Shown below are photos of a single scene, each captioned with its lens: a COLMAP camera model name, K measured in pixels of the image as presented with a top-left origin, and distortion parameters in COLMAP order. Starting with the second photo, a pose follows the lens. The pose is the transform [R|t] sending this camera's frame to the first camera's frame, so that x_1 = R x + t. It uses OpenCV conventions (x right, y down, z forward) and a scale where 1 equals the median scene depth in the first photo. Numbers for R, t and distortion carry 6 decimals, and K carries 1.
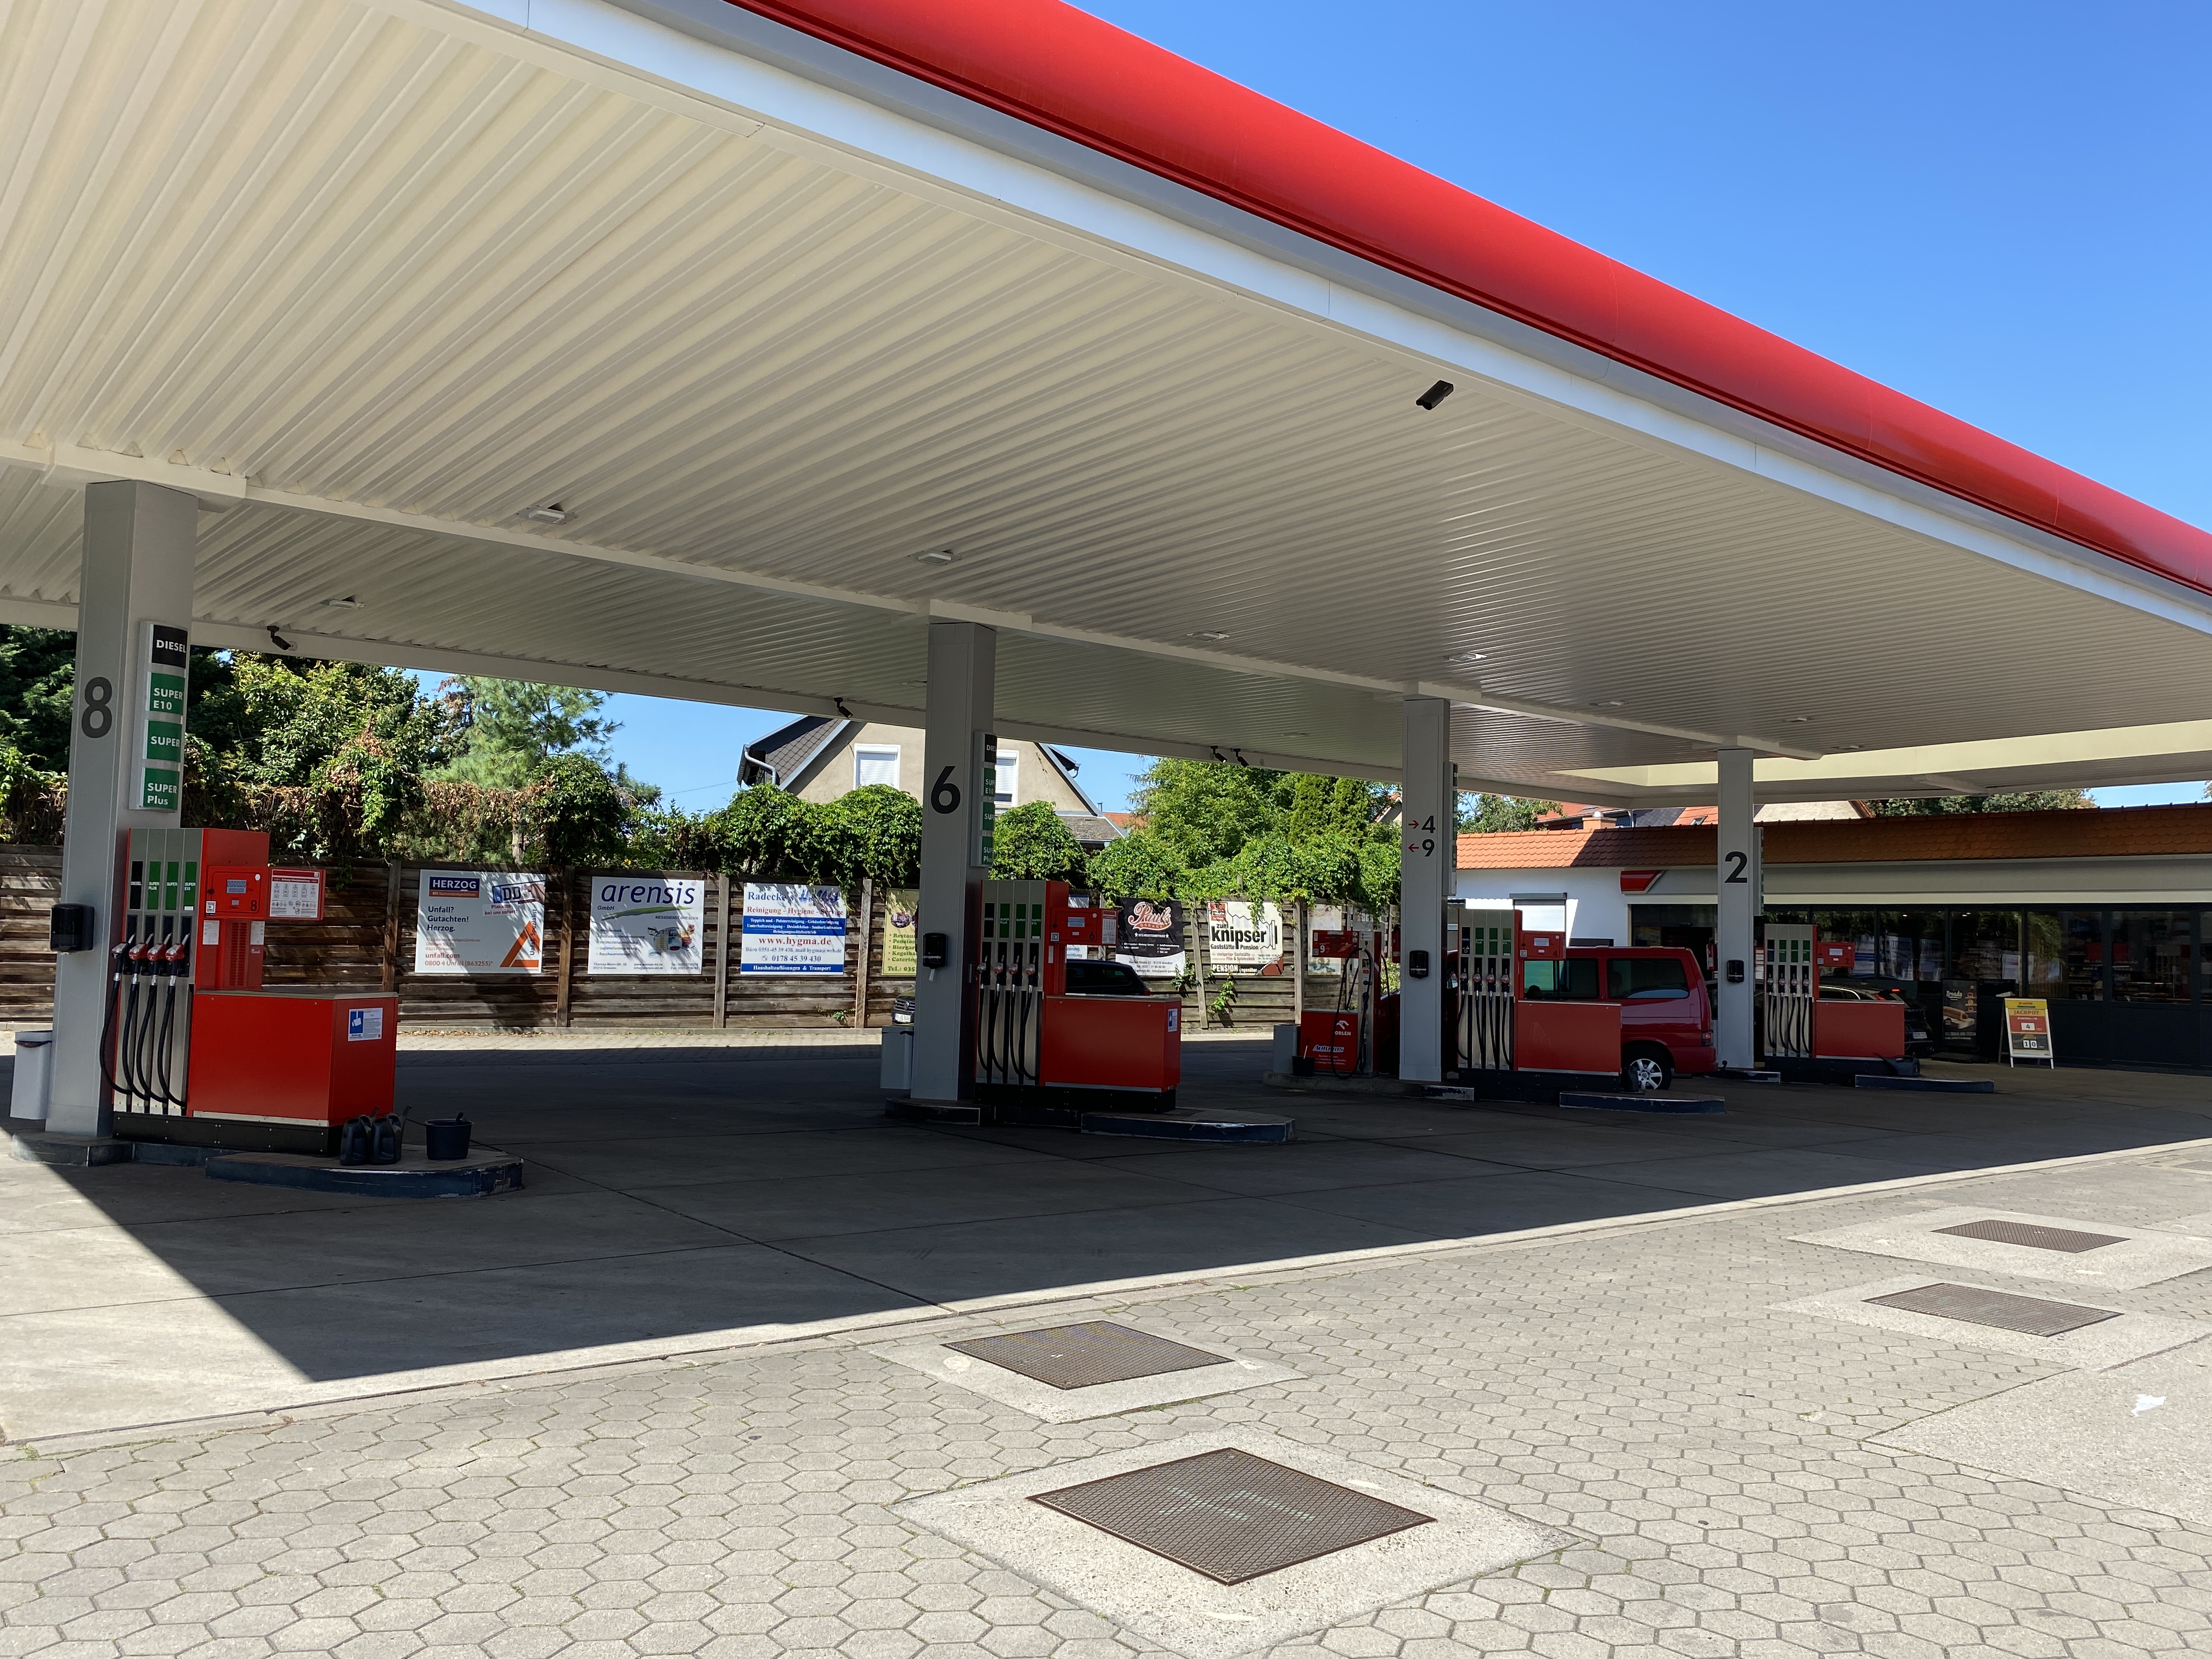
lens RADIAL K [[1705.9, 0, 1106.0], [0, 1705.9, 829.5], [0, 0, 1]] dist [-0.000921, -0.000322]
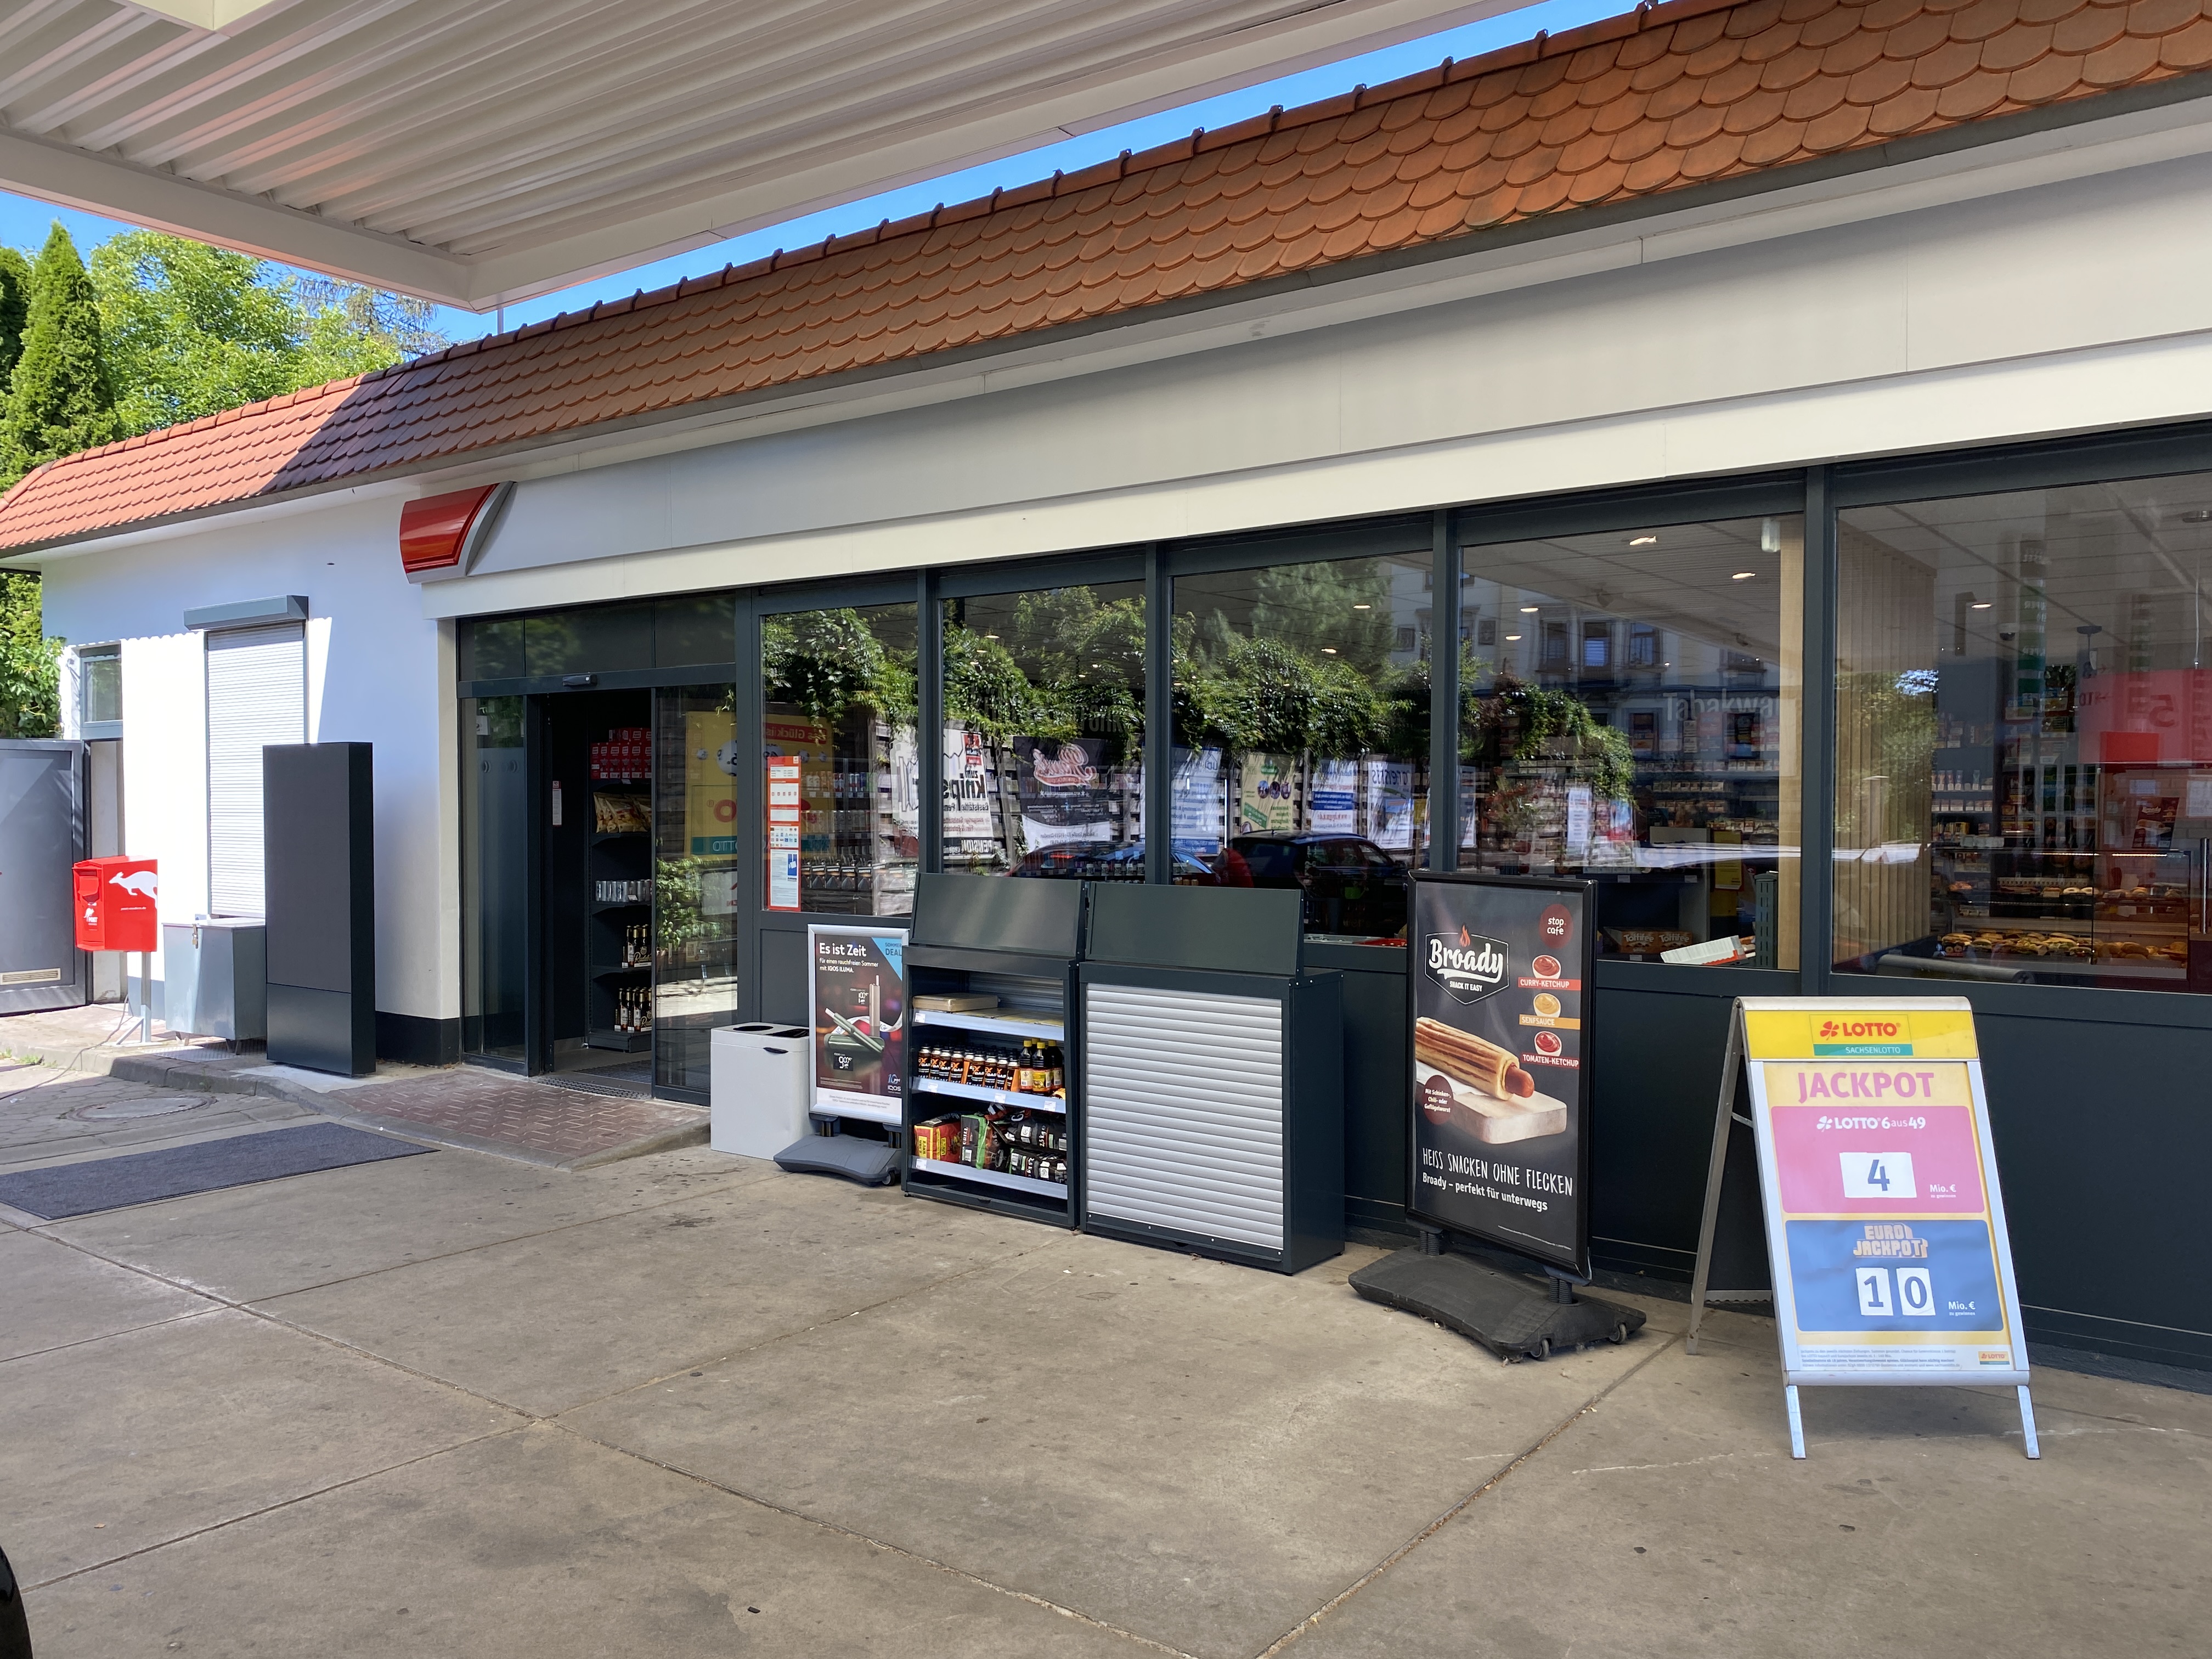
lens RADIAL K [[1705.9, 0, 1106.0], [0, 1705.9, 829.5], [0, 0, 1]] dist [-0.000921, -0.000322]
pose [[0.968978, -0.024416, 0.245939, 0.412690], [0.003966, 0.996516, 0.083304, 0.066339], [-0.247116, -0.079744, 0.965699, 0.828506]]
